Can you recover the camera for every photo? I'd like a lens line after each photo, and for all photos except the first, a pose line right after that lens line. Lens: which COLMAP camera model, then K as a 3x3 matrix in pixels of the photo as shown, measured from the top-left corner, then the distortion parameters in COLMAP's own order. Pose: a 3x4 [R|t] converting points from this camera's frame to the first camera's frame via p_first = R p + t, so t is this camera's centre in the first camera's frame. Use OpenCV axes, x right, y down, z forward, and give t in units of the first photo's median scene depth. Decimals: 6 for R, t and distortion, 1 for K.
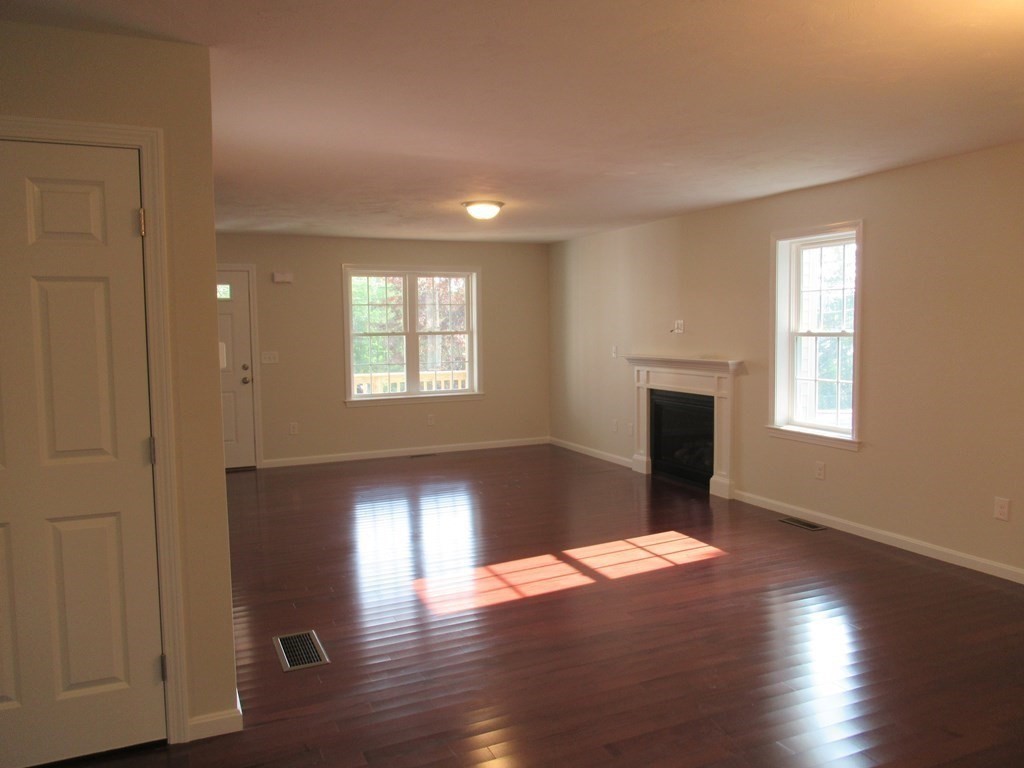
lens RADIAL K [[763.1, 0, 512.0], [0, 763.1, 384.0], [0, 0, 1]] dist [-0.001563, -0.000254]
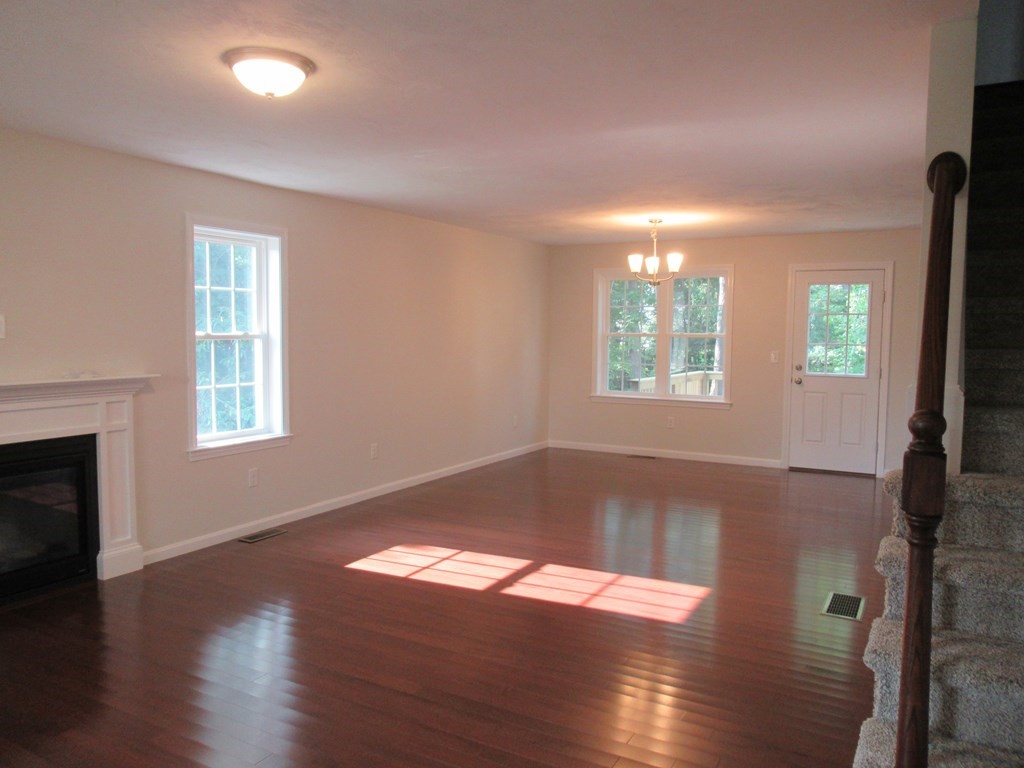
lens RADIAL K [[763.1, 0, 512.0], [0, 763.1, 384.0], [0, 0, 1]] dist [-0.001563, -0.000254]
pose [[-0.601035, -0.055570, 0.797288, -0.614124], [0.055447, 0.992277, 0.110959, -0.102804], [-0.797297, 0.110898, -0.593312, 1.425916]]
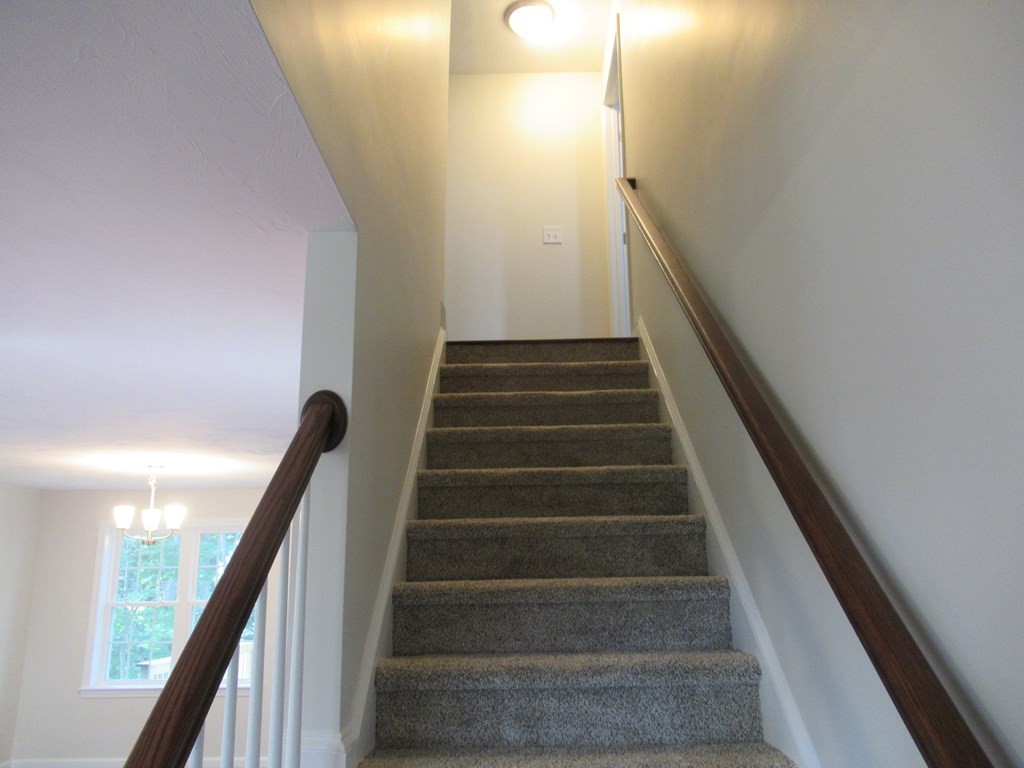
lens RADIAL K [[763.1, 0, 512.0], [0, 763.1, 384.0], [0, 0, 1]] dist [-0.001563, -0.000254]
pose [[-0.905135, 0.123434, 0.406810, -0.612132], [0.052965, 0.982207, -0.180177, -0.107848], [-0.421812, -0.141538, -0.895568, 1.320963]]
